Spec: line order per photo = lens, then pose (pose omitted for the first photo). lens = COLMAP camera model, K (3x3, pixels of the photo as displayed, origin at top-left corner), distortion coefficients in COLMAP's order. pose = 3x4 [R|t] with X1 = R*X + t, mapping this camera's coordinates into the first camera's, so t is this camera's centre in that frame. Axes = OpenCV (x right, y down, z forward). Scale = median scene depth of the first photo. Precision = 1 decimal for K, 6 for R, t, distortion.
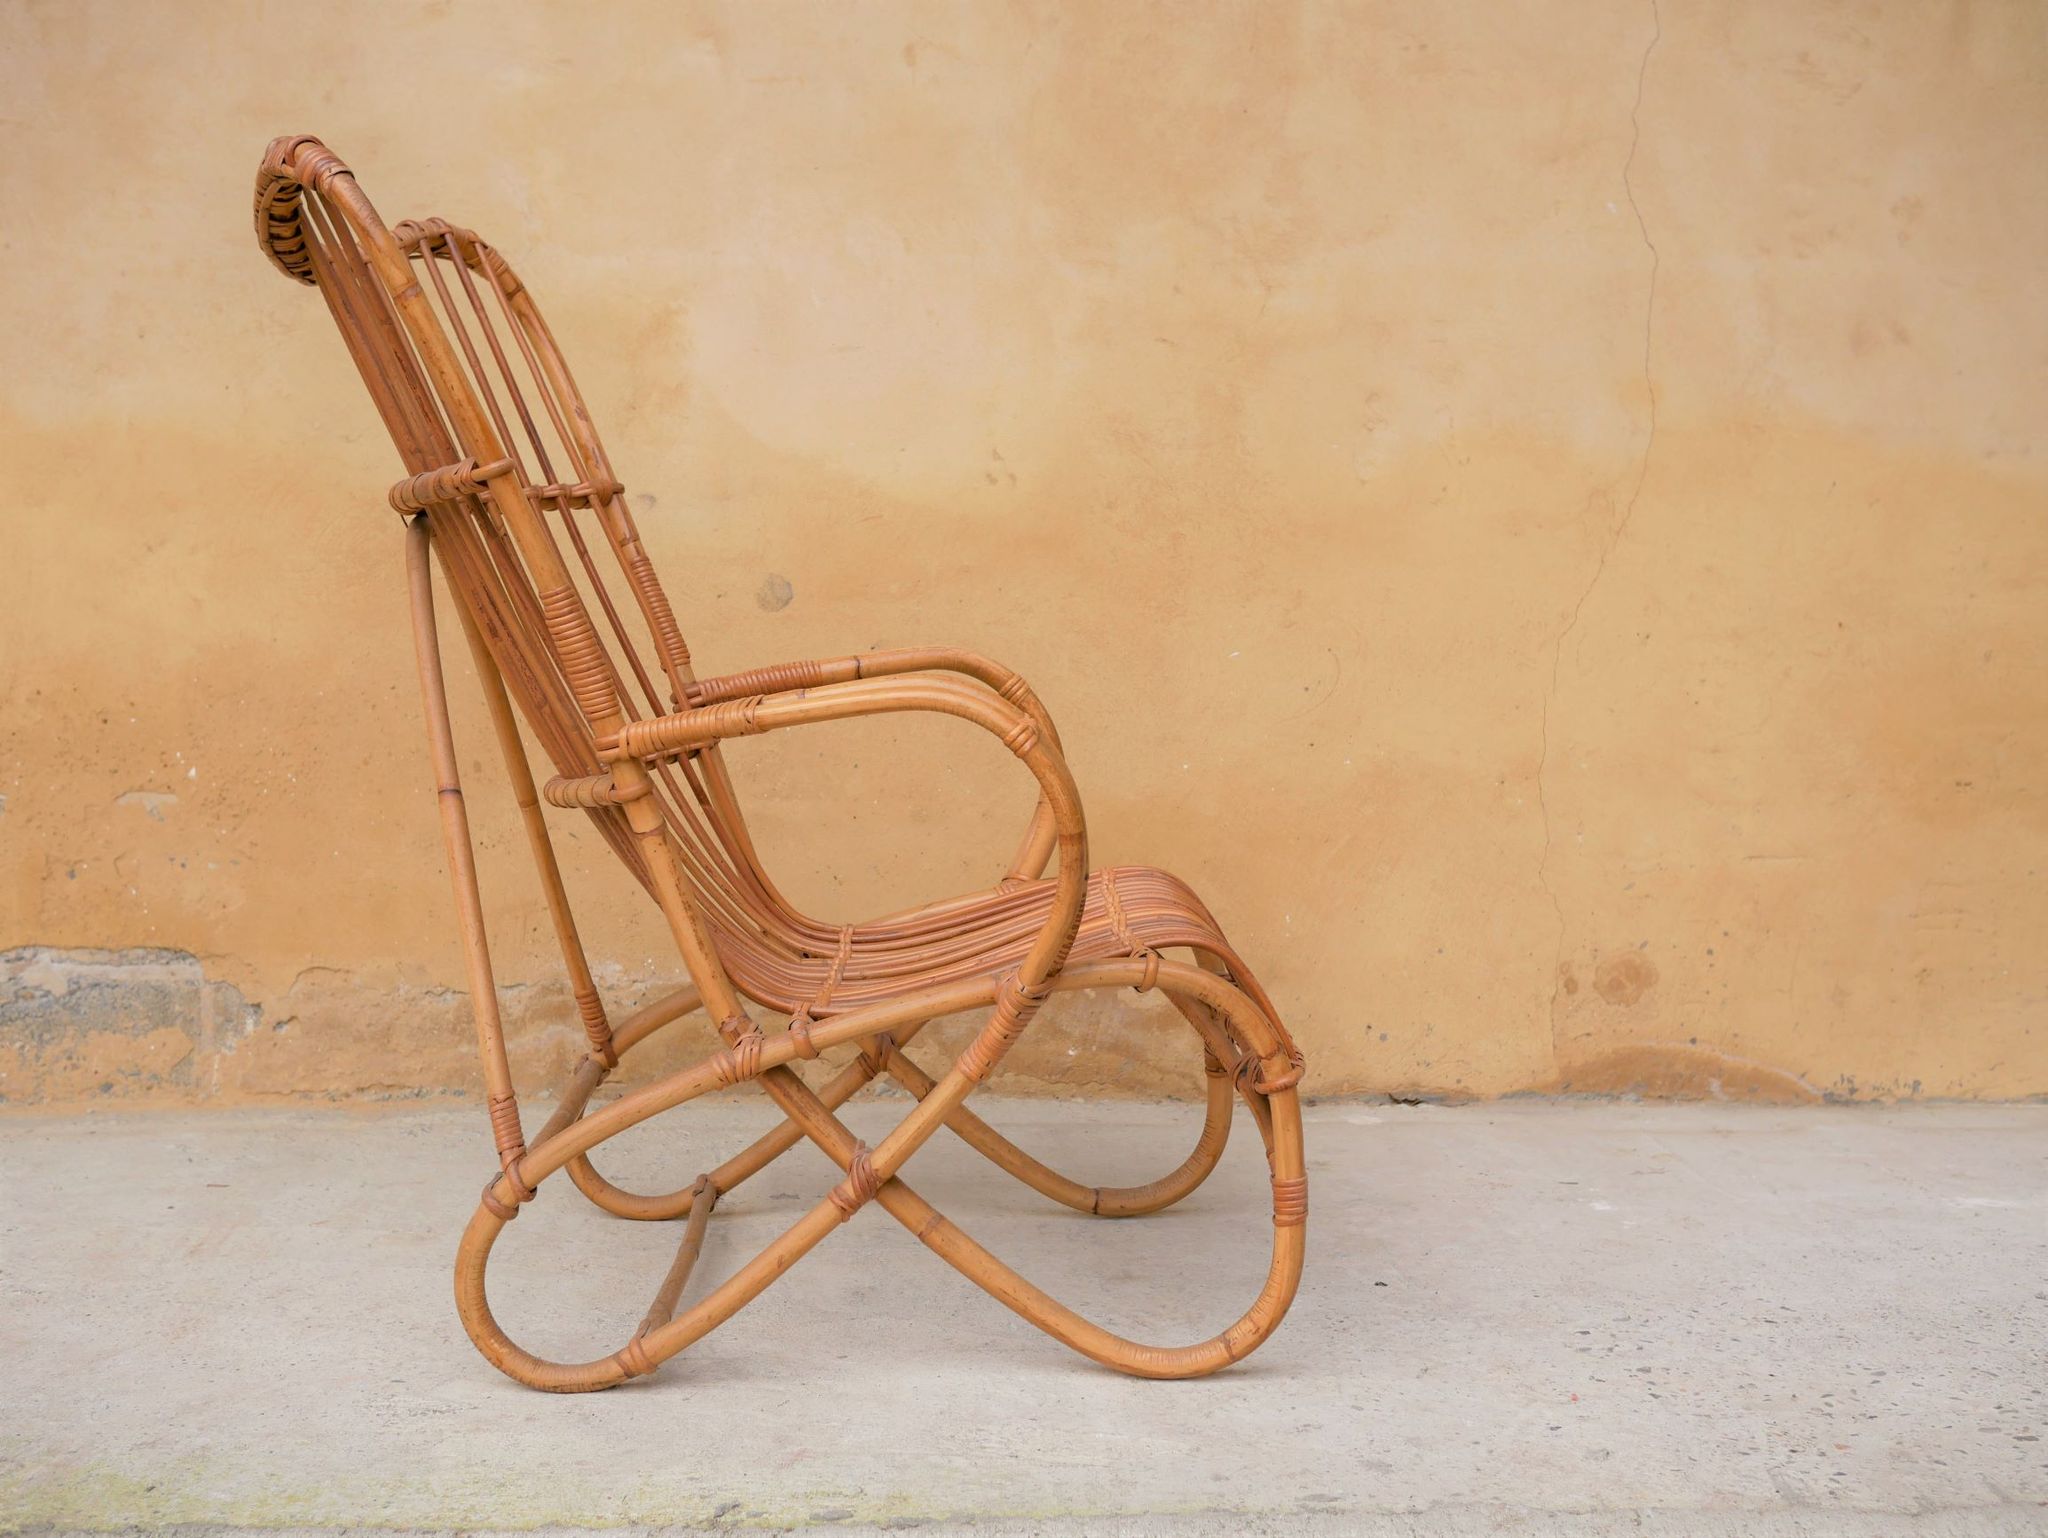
lens RADIAL K [[2284.6, 0, 1024.2], [0, 2284.6, 772.0], [0, 0, 1]] dist [-0.022020, 0.027665]
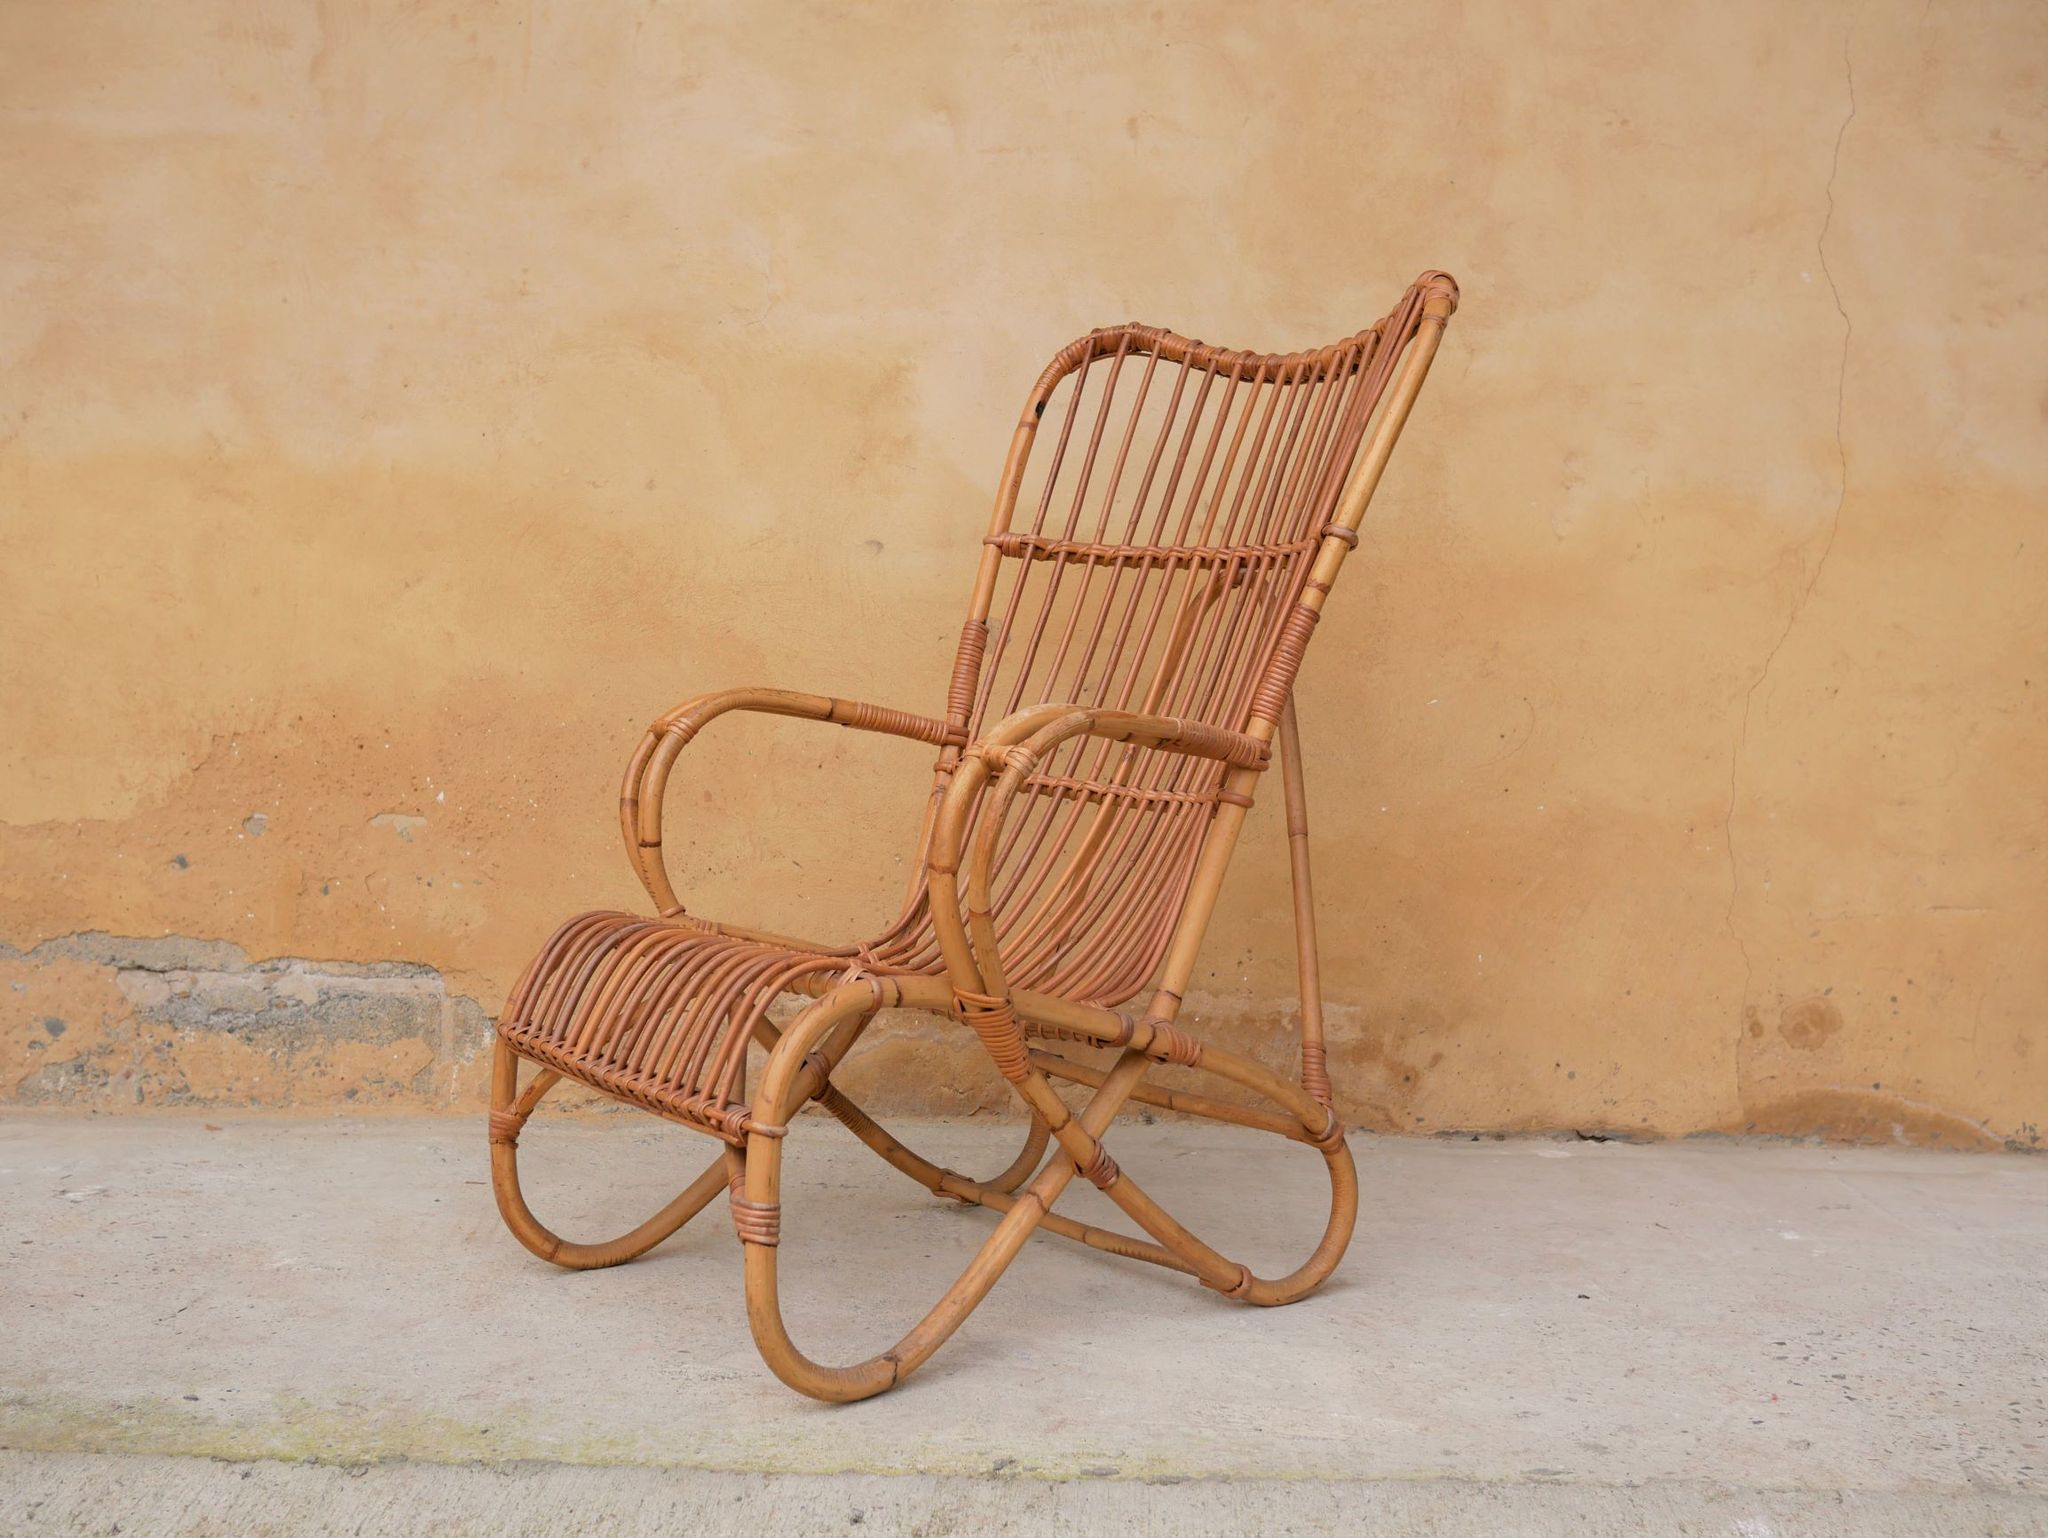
lens RADIAL K [[2389.8, 0, 1029.0], [0, 2389.8, 765.4], [0, 0, 1]] dist [-0.023029, 0.030276]
pose [[0.998711, 0.017810, -0.047540, -0.039542], [-0.018955, 0.999538, -0.023746, 0.006807], [0.047095, 0.024617, 0.998587, -0.093174]]
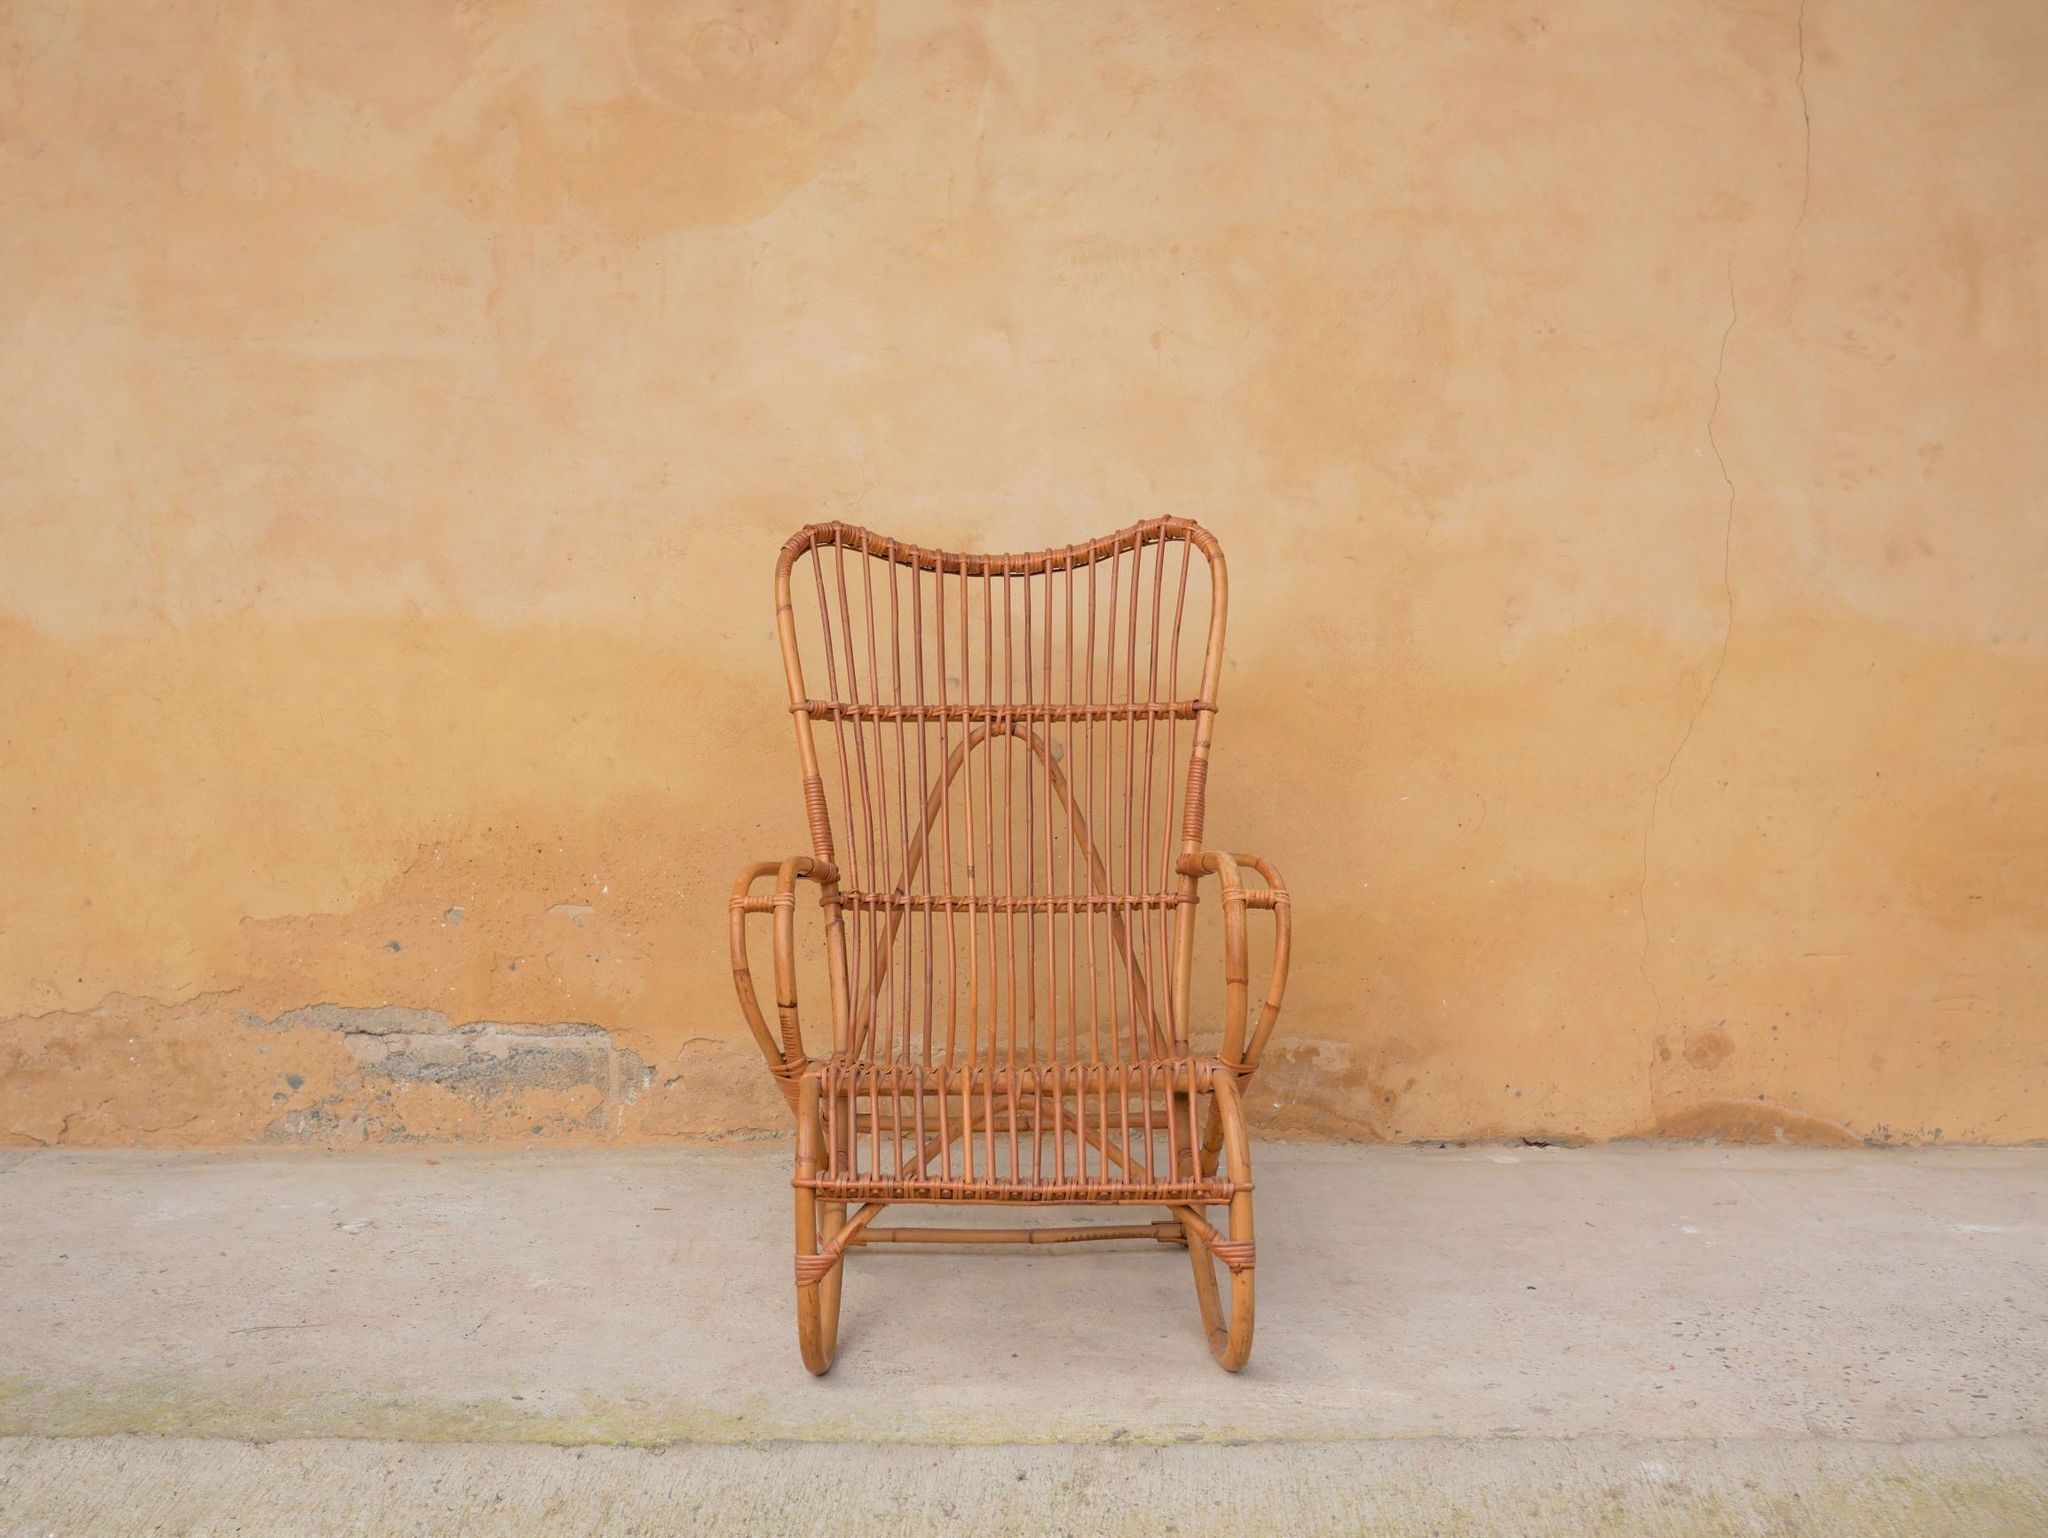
lens RADIAL K [[2328.8, 0, 1023.2], [0, 2328.8, 764.2], [0, 0, 1]] dist [-0.024961, 0.038261]
pose [[0.999562, 0.000081, -0.029591, -0.084985], [0.000073, 0.999987, 0.005176, -0.078255], [0.029591, -0.005175, 0.999549, -0.325153]]
